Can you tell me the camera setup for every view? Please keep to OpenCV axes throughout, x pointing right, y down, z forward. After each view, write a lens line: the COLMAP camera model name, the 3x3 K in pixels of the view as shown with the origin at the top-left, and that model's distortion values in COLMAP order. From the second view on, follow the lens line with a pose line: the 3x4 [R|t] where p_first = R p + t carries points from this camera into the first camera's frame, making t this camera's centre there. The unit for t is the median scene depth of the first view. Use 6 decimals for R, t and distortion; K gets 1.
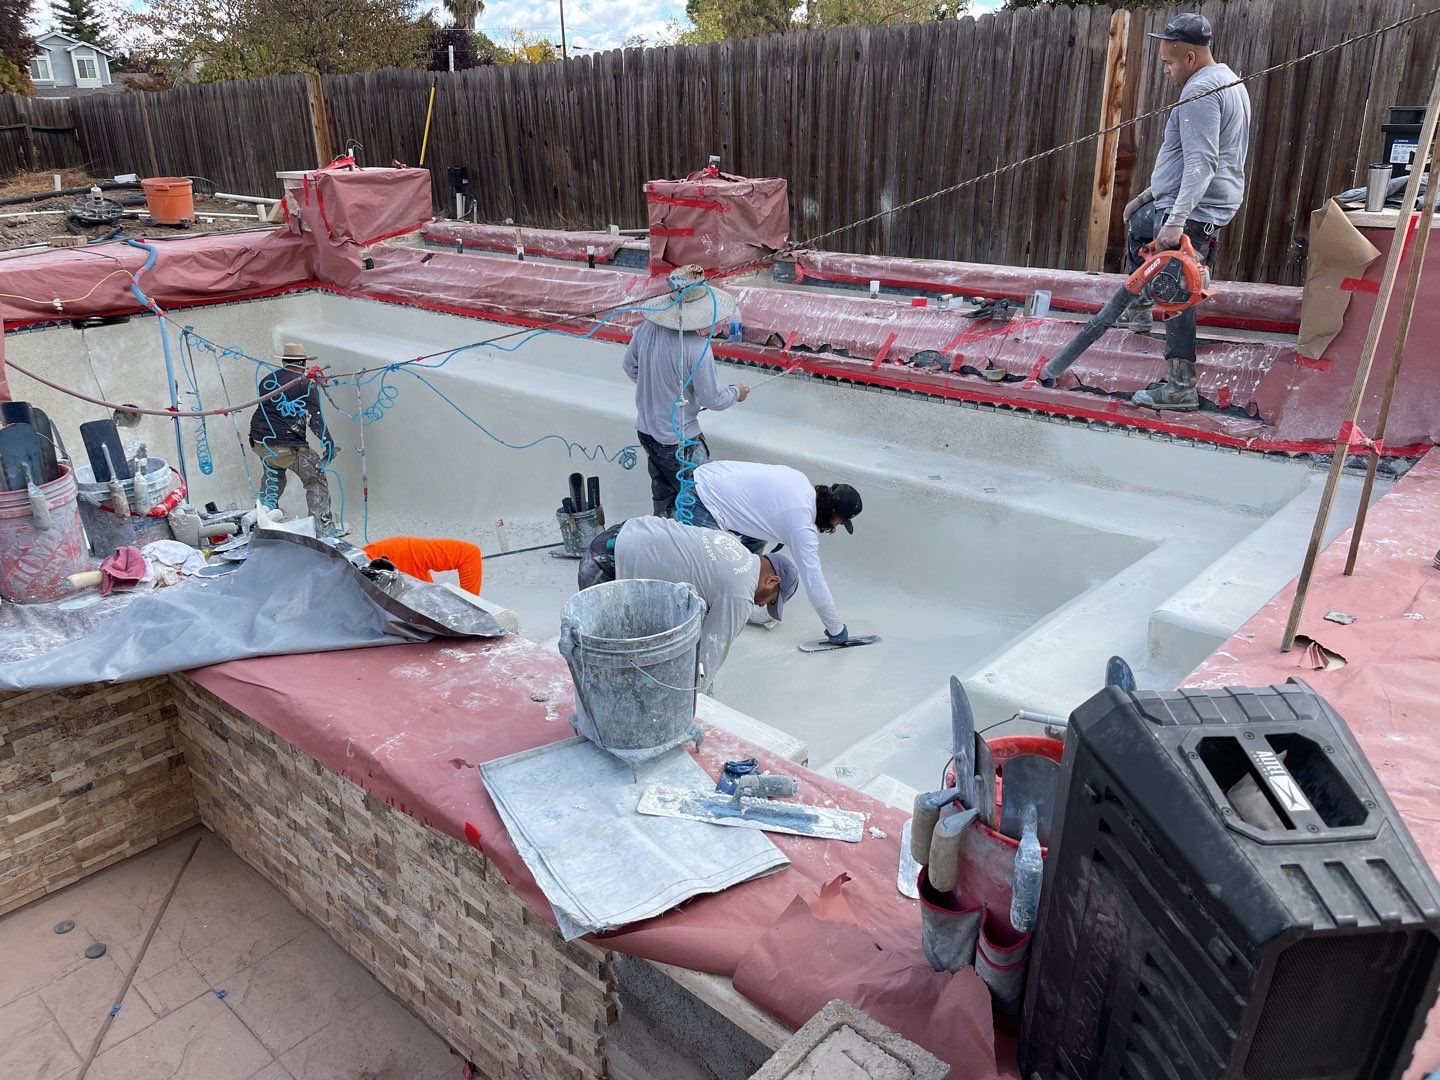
lens RADIAL K [[1083.0, 0, 720.0], [0, 1083.0, 540.0], [0, 0, 1]] dist [0.041059, -0.072788]
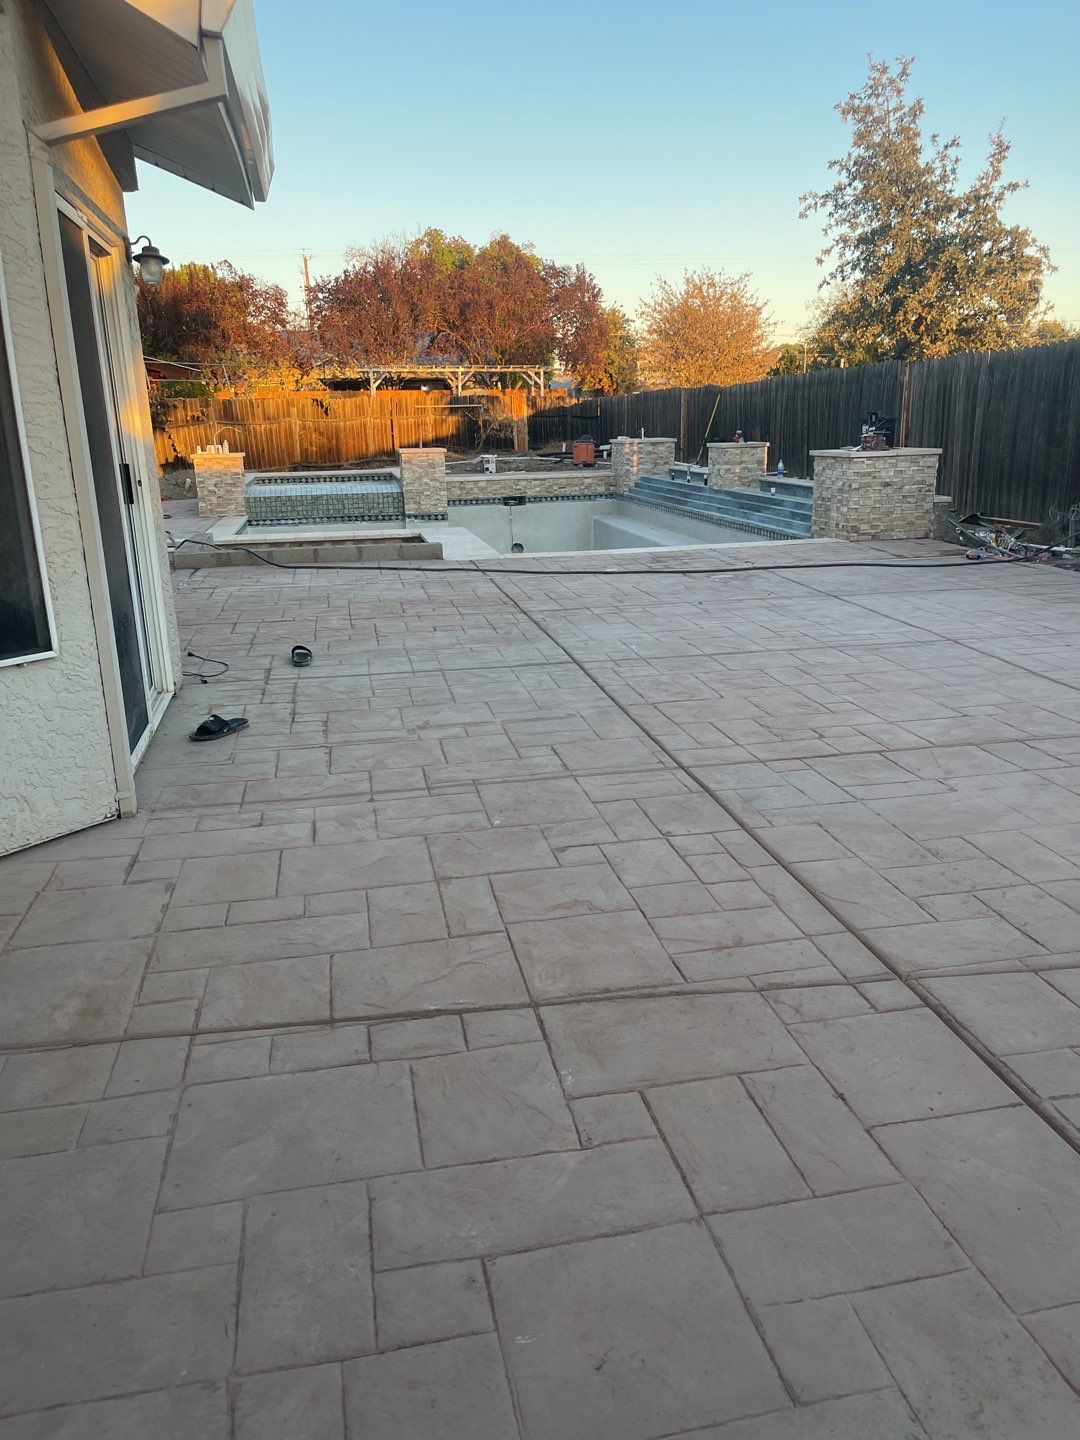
lens RADIAL K [[1083.0, 0, 540.0], [0, 1083.0, 720.0], [0, 0, 1]] dist [0.041059, -0.072788]
pose [[0.803119, 0.156545, -0.574885, 0.560201], [-0.205260, 0.978497, -0.020299, 0.183369], [0.559345, 0.134304, 0.817982, -0.499971]]
